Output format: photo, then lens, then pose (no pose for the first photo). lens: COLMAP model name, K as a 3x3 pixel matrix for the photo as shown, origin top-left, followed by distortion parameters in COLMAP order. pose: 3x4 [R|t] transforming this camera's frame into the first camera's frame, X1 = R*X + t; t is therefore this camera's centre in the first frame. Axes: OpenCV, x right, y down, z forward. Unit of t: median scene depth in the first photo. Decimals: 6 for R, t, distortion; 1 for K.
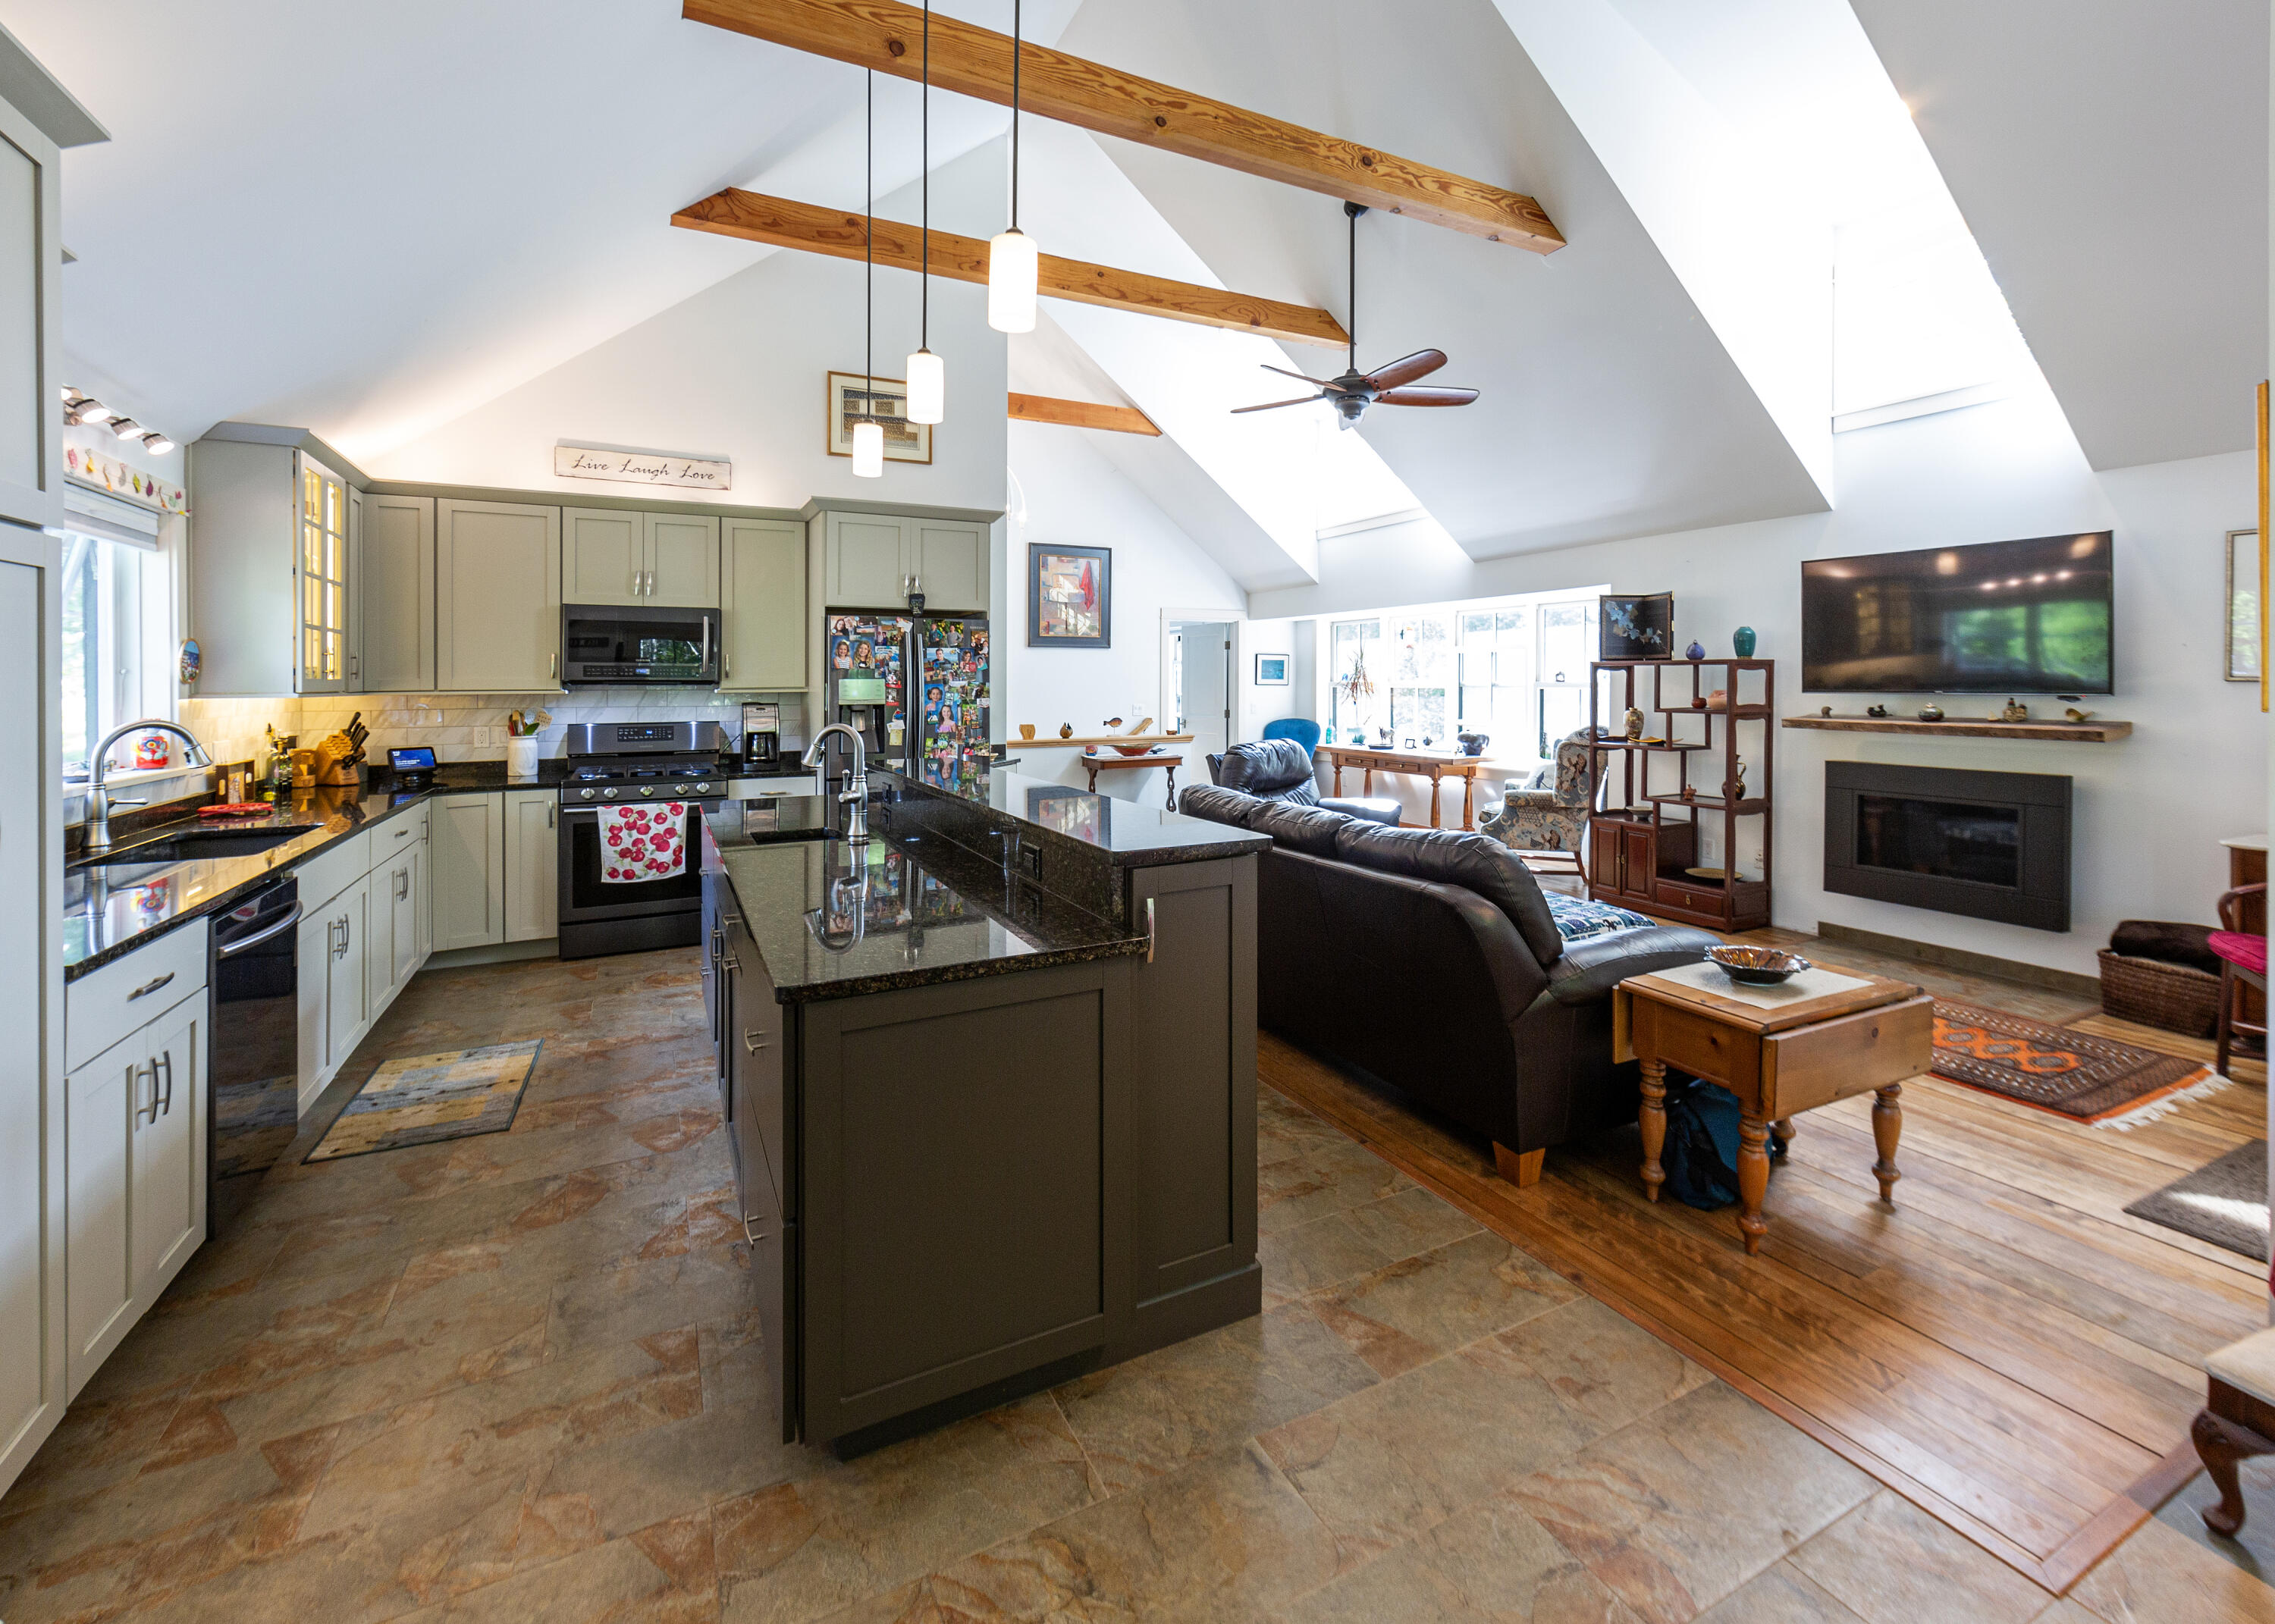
lens RADIAL K [[972.4, 0, 1164.0], [0, 972.4, 675.3], [0, 0, 1]] dist [-0.000809, 0.000047]
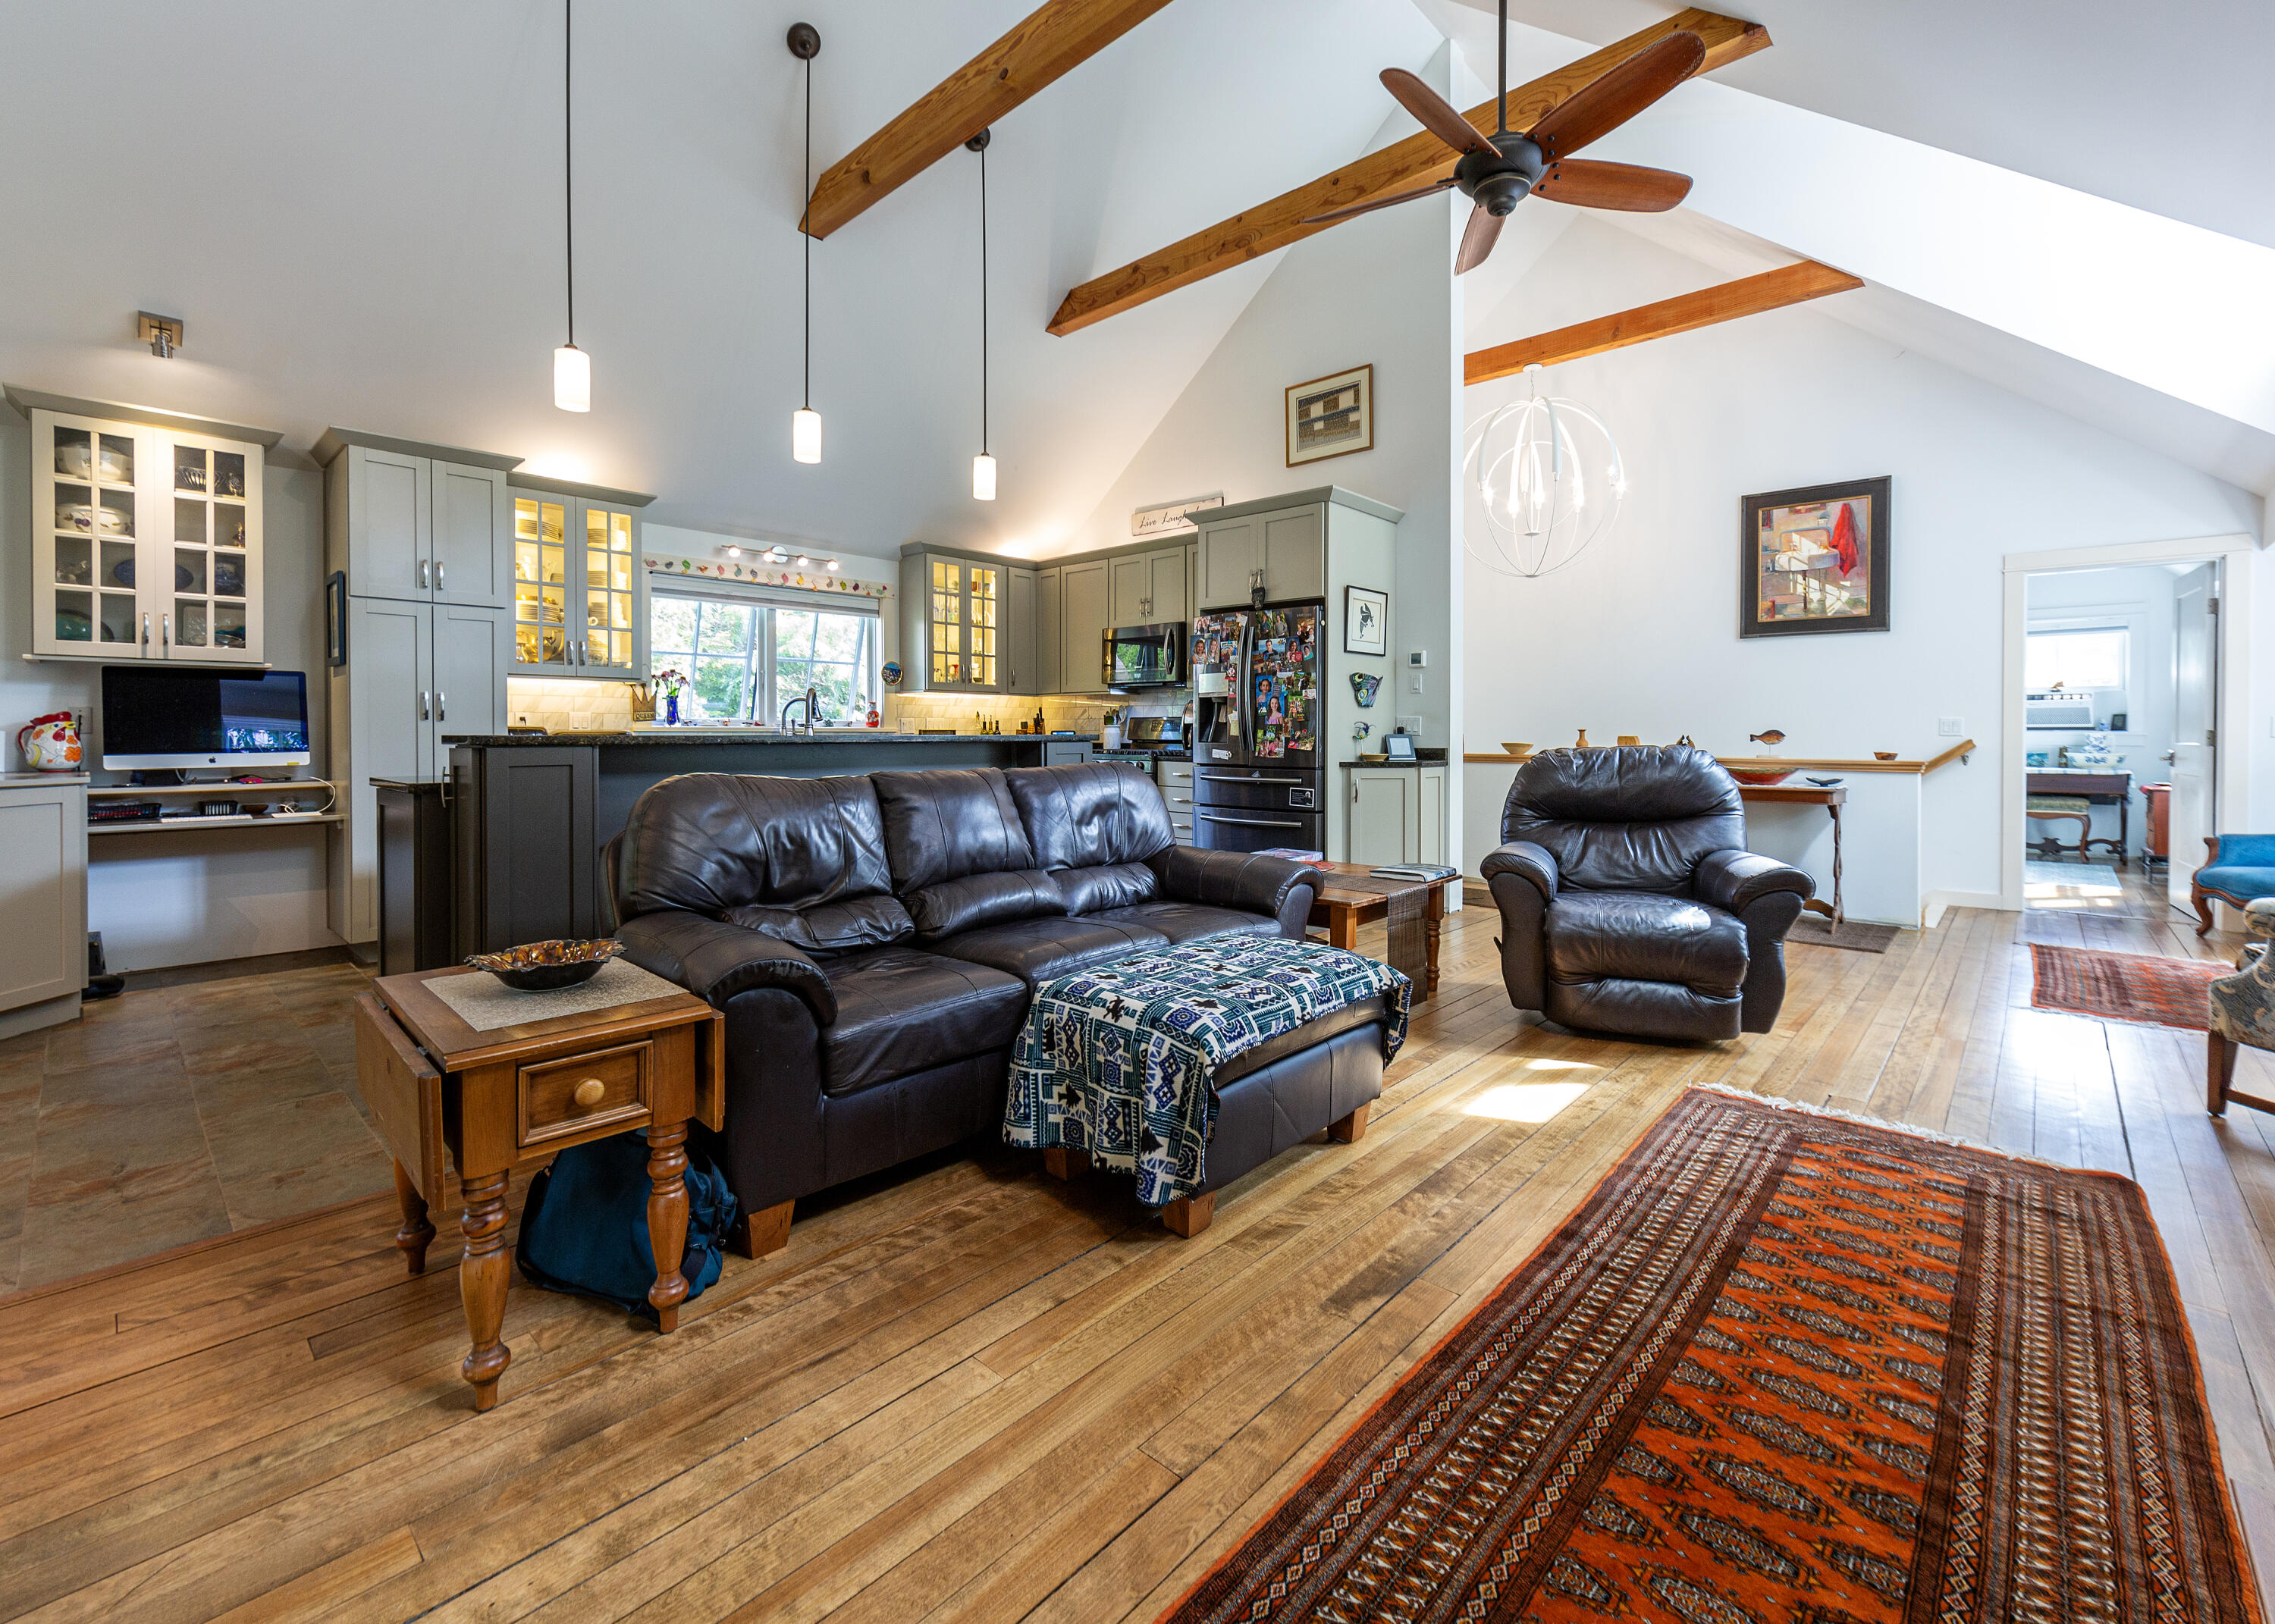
lens RADIAL K [[976.7, 0, 1169.7], [0, 976.7, 727.2], [0, 0, 1]] dist [0.002701, 0.000069]
pose [[0.352437, 0.003069, -0.935831, 0.682328], [0.001659, 0.999991, 0.003904, 0.058897], [0.935834, -0.002928, 0.352429, 0.563662]]
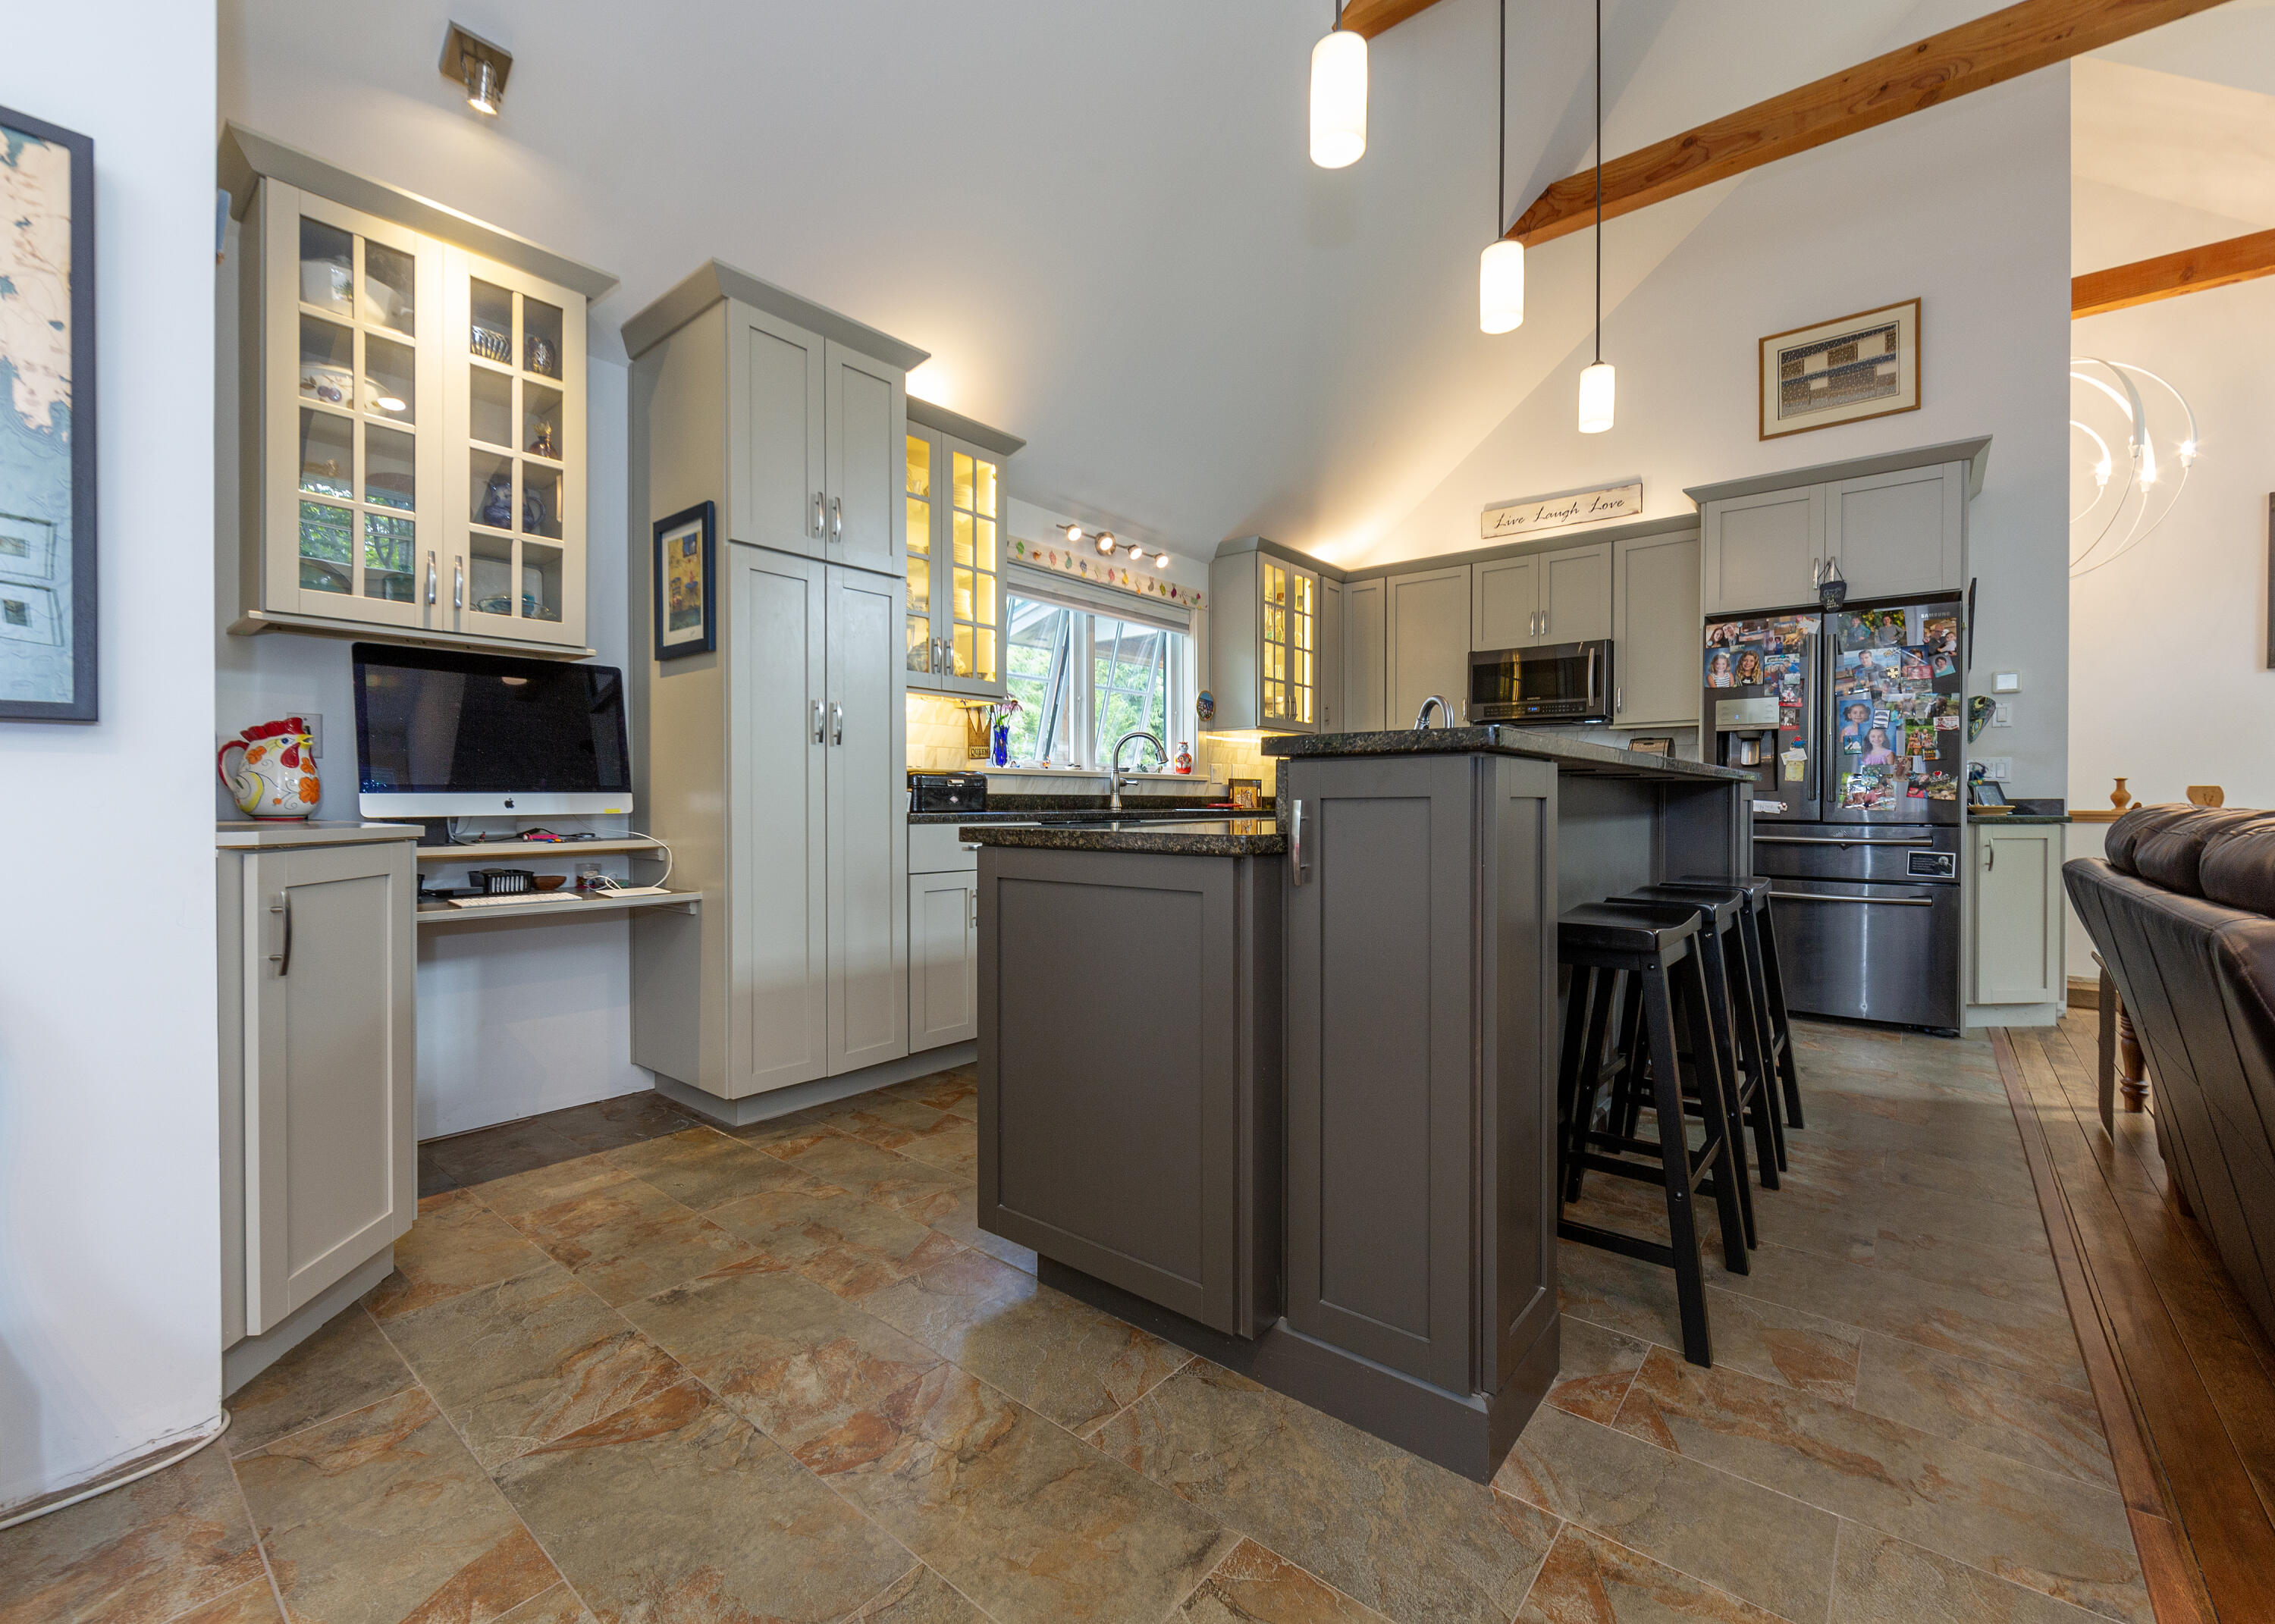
lens RADIAL K [[966.4, 0, 1135.8], [0, 966.4, 795.0], [0, 0, 1]] dist [-0.001404, -0.000514]
pose [[0.390553, 0.004204, -0.920571, 0.228767], [-0.001696, 0.999991, 0.003847, 0.080965], [0.920579, 0.000058, 0.390557, 0.214570]]
